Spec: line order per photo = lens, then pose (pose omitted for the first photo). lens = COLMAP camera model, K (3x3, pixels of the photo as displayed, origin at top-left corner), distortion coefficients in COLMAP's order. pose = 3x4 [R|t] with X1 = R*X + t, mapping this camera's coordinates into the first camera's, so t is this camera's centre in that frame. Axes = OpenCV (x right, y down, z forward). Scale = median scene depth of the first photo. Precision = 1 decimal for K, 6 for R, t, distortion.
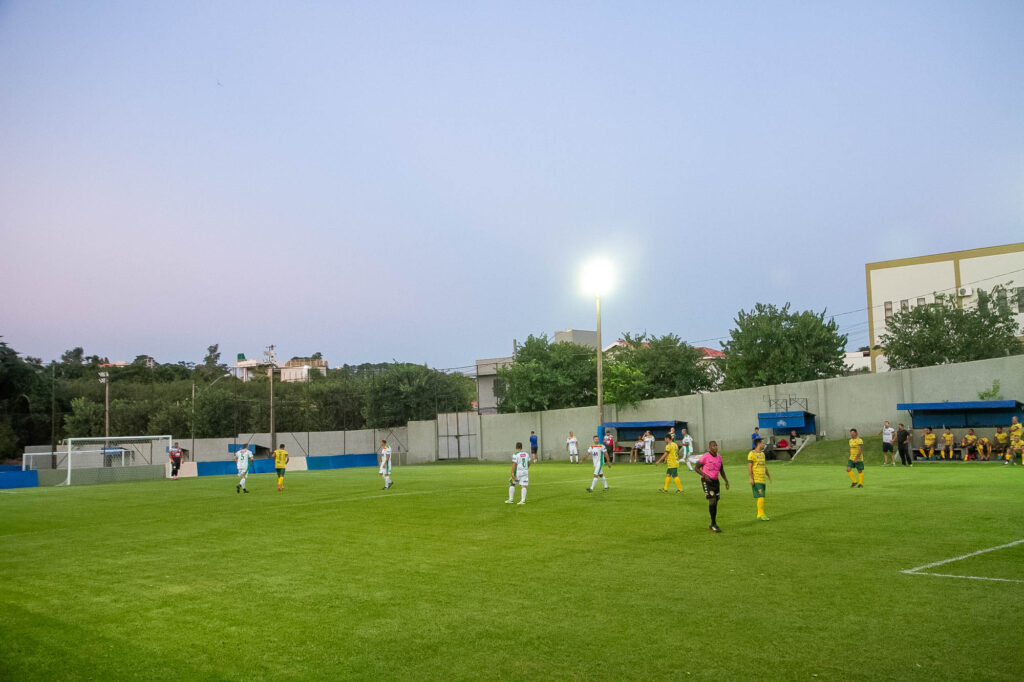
lens RADIAL K [[964.8, 0, 510.5], [0, 964.8, 345.9], [0, 0, 1]] dist [0.011533, 0.000000]
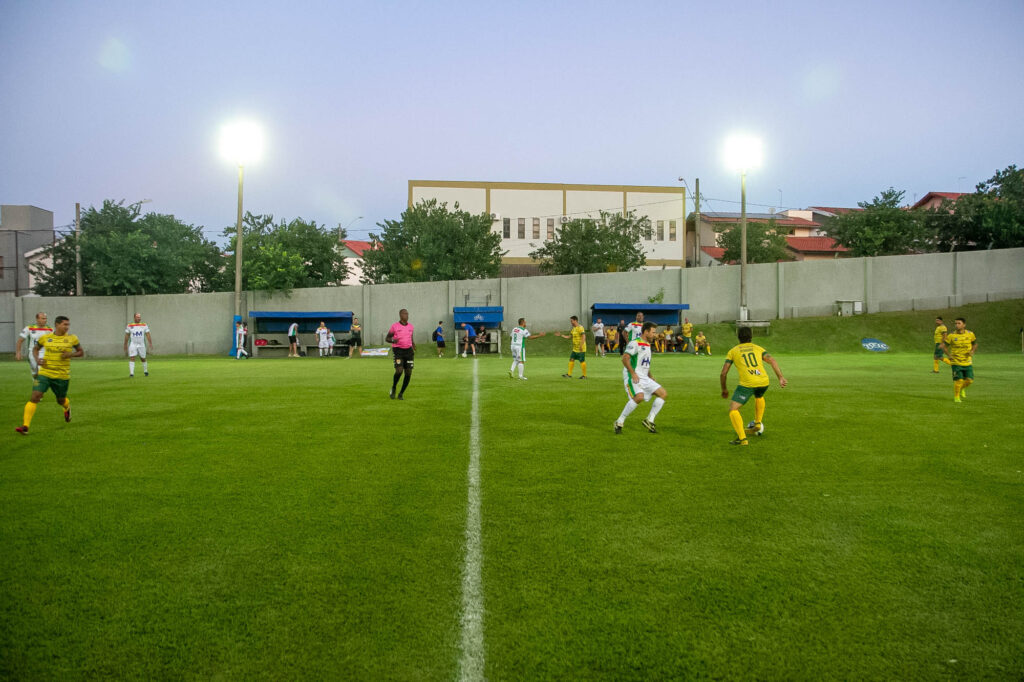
lens RADIAL K [[821.0, 0, 515.1], [0, 821.0, 341.1], [0, 0, 1]] dist [-0.079180, 0.102680]
pose [[0.641961, 0.017420, 0.766540, -0.308925], [-0.083773, 0.995350, 0.047539, 0.051324], [-0.762147, -0.094734, 0.640435, 0.347942]]
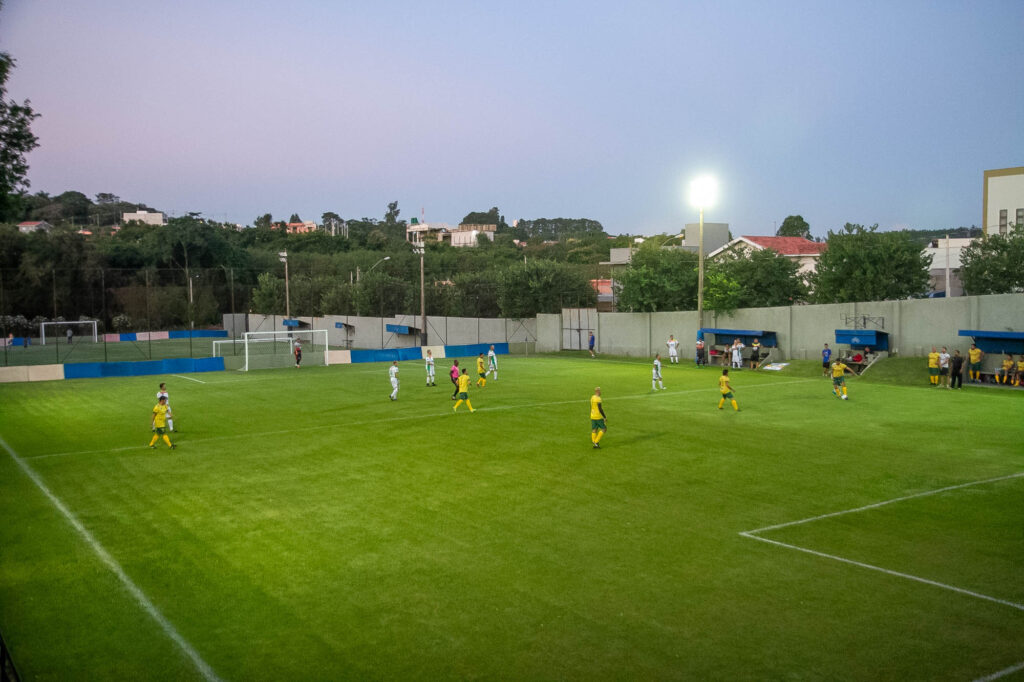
lens RADIAL K [[964.8, 0, 518.6], [0, 964.8, 318.5], [0, 0, 1]] dist [0.011533, 0.000000]
pose [[0.984933, 0.024649, -0.171173, 0.078860], [-0.003533, 0.992452, 0.122582, -0.065088], [0.172902, -0.120130, 0.977586, -0.108144]]
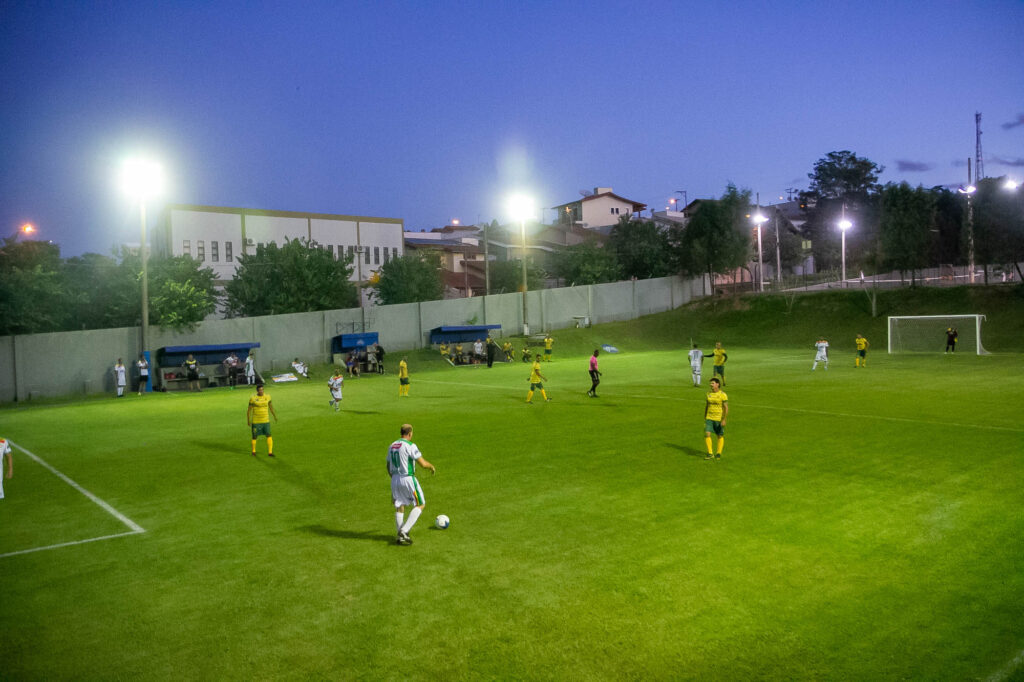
lens RADIAL K [[821.0, 0, 508.9], [0, 821.0, 342.9], [0, 0, 1]] dist [-0.079180, 0.102680]
pose [[0.076653, -0.002872, 0.997054, -0.615002], [-0.050437, 0.998704, 0.006754, 0.055230], [-0.995781, -0.050806, 0.076409, 0.630035]]
